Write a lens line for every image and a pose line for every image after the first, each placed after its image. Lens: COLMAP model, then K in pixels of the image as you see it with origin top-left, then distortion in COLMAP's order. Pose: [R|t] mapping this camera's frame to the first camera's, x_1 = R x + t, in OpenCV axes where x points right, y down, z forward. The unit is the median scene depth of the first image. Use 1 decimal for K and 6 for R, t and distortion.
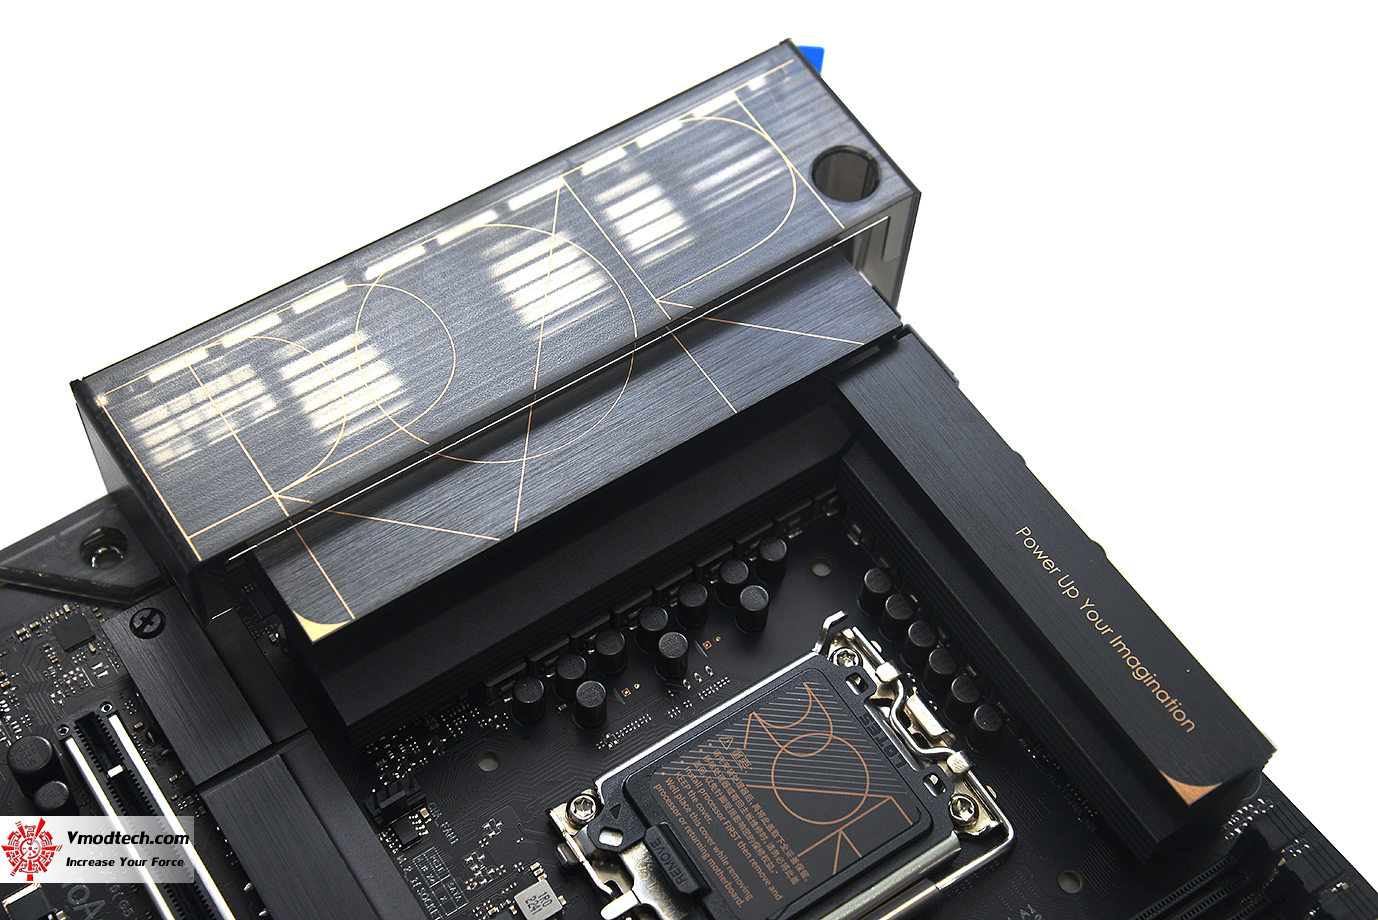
lens RADIAL K [[2132.9, 0, 689.0], [0, 2132.9, 460.0], [0, 0, 1]] dist [0.243664, -0.030148]
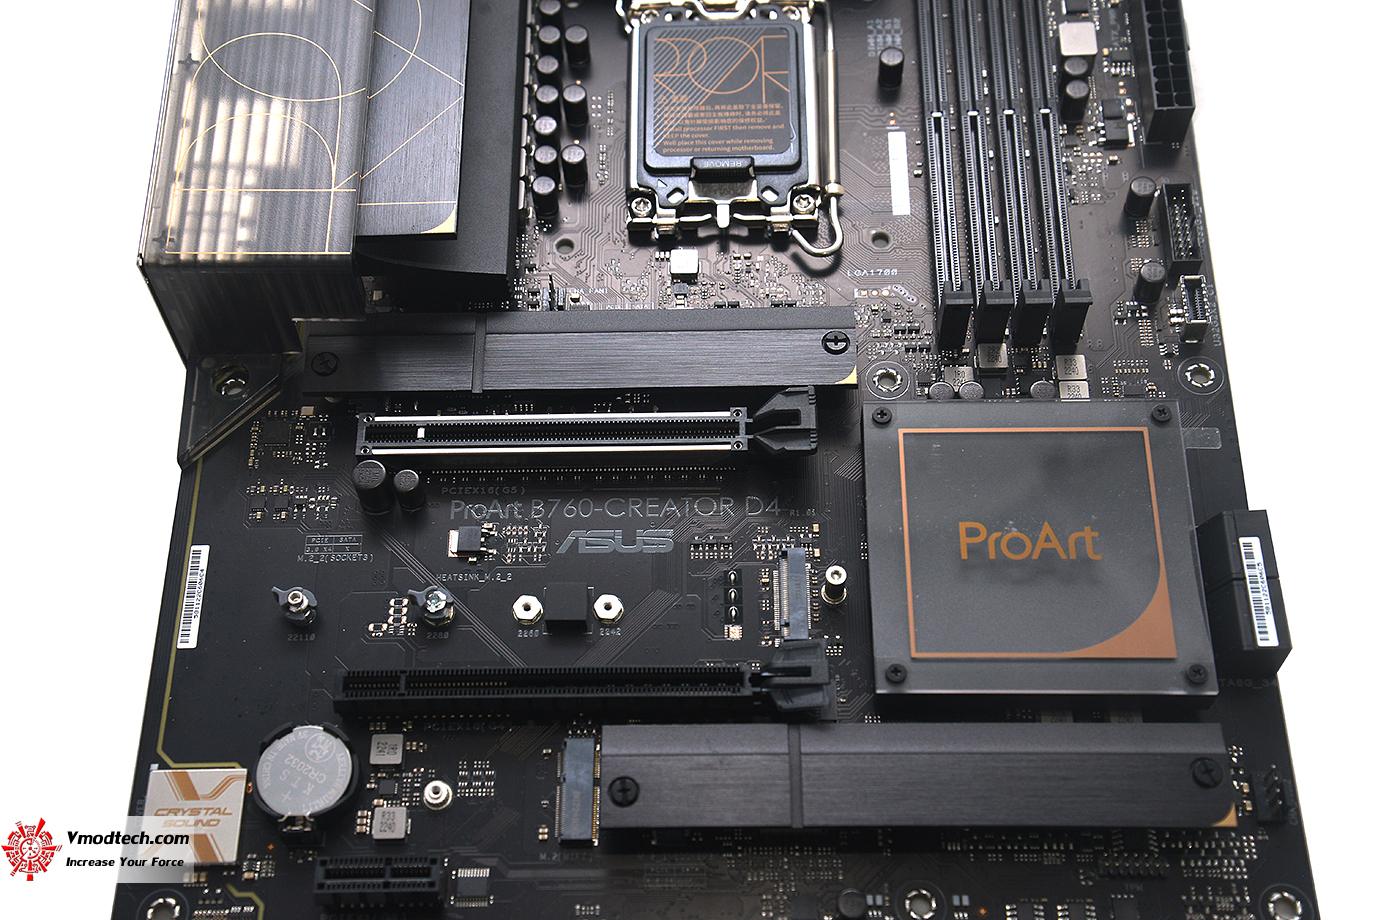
lens RADIAL K [[1919.6, 0, 682.6], [0, 1919.6, 460.8], [0, 0, 1]] dist [0.191950, -0.000503]
pose [[0.552143, -0.758812, 0.345459, -0.571554], [0.735156, 0.638548, 0.227601, 0.009493], [-0.393298, 0.128298, 0.910415, -0.079680]]
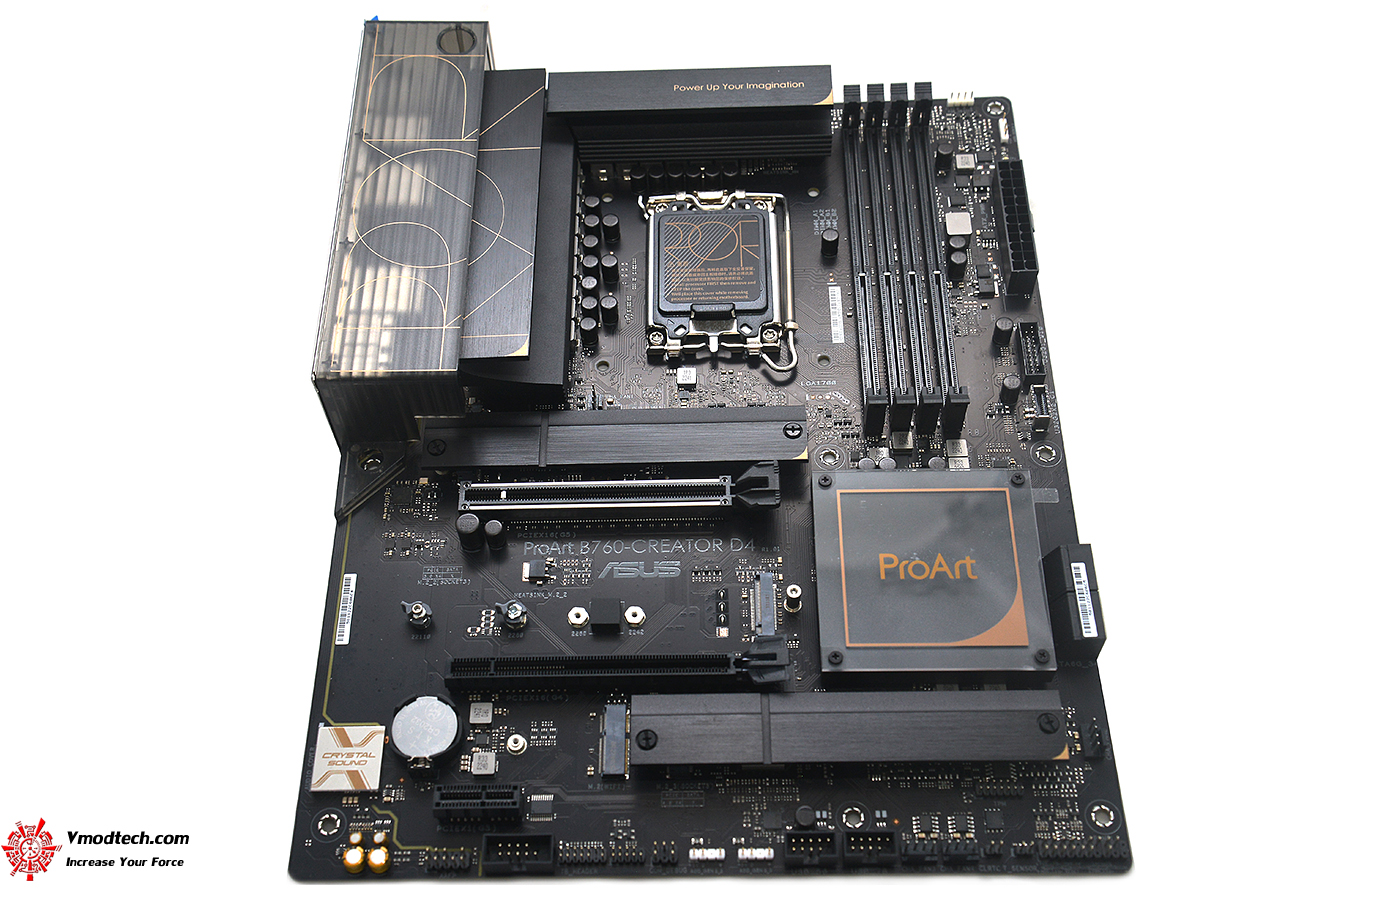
lens RADIAL K [[1534.0, 0, 681.0], [0, 1534.0, 457.5], [0, 0, 1]] dist [0.081566, 0.006658]
pose [[0.549401, -0.738200, 0.391433, -0.651952], [0.738200, 0.648290, 0.186495, -0.006931], [-0.391433, 0.186495, 0.901110, -0.216575]]
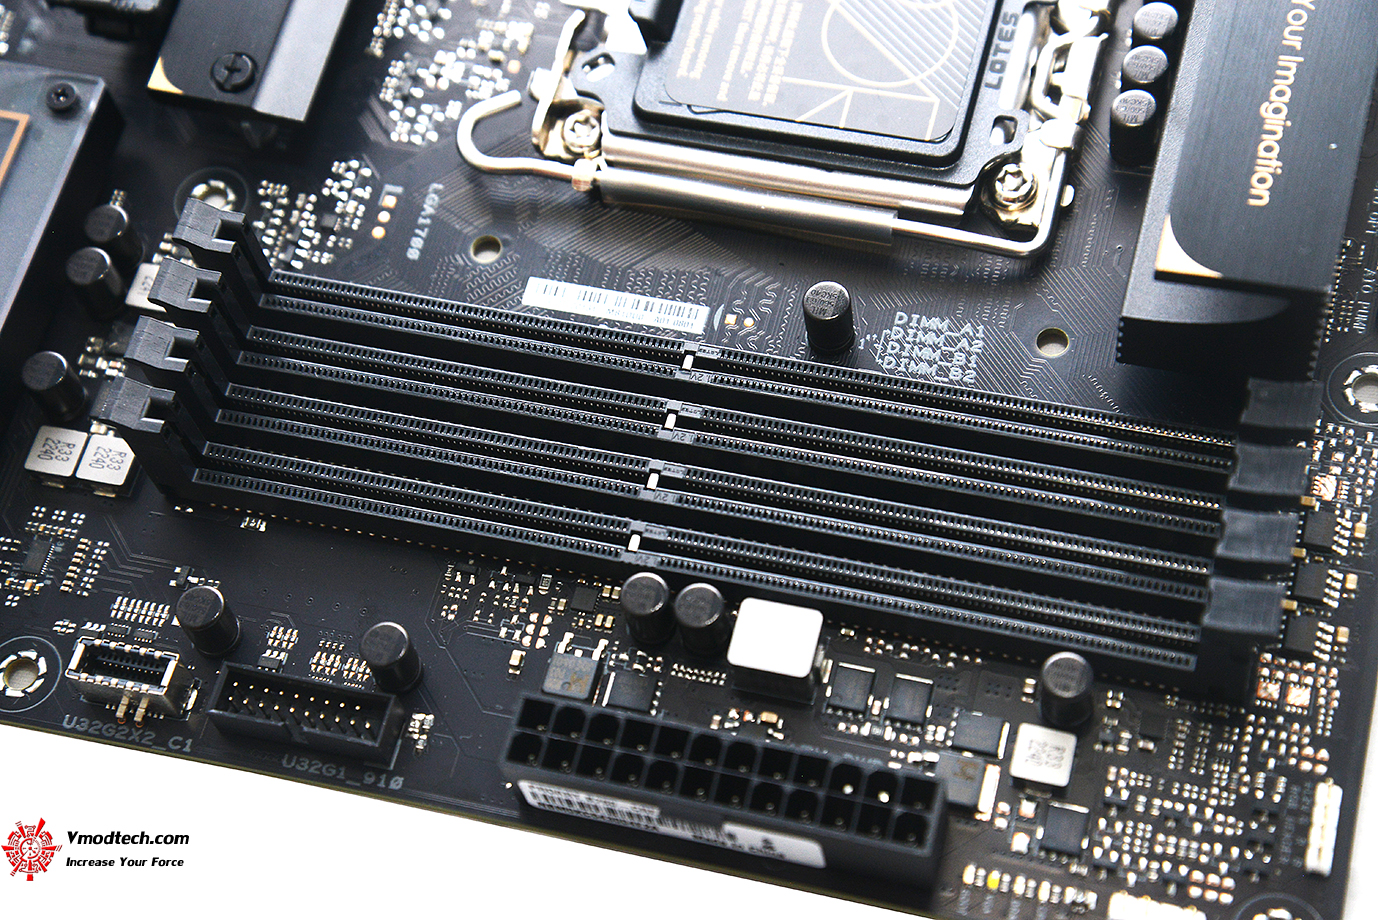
lens RADIAL K [[2647.2, 0, 684.7], [0, 2647.2, 460.7], [0, 0, 1]] dist [0.302598, 0.274953]
pose [[0.651031, 0.608084, -0.454304, 0.517182], [-0.555055, 0.789636, 0.261513, 0.065343], [0.517757, 0.081911, 0.851598, 0.206066]]
